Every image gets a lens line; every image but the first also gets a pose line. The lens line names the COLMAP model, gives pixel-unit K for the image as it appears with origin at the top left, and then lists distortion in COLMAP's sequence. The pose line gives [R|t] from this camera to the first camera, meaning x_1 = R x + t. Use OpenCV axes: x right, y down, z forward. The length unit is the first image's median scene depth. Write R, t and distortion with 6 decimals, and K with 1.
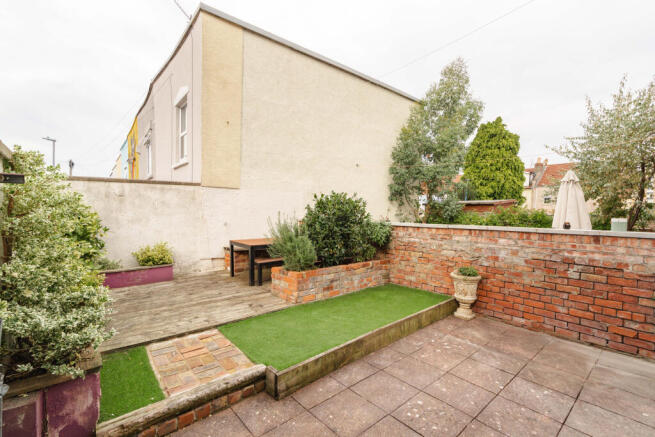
lens RADIAL K [[302.9, 0, 327.0], [0, 302.9, 222.2], [0, 0, 1]] dist [-0.009551, 0.003615]
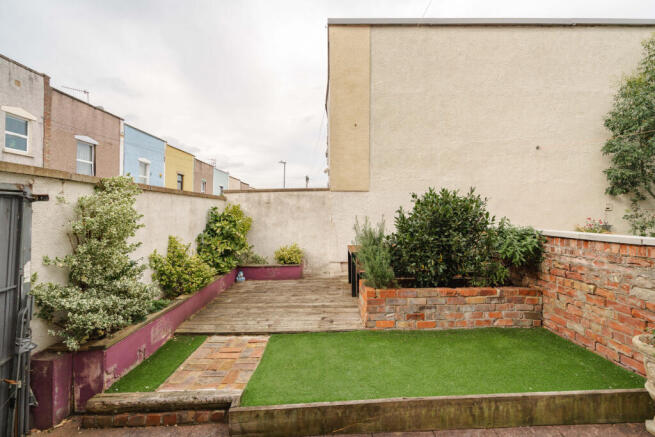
lens RADIAL K [[302.9, 0, 326.1], [0, 302.9, 211.5], [0, 0, 1]] dist [-0.009551, 0.003615]
pose [[0.768218, -0.017470, -0.639950, 0.298824], [-0.009047, 0.999232, -0.038139, -0.011514], [0.640125, 0.035089, 0.767469, 0.251838]]
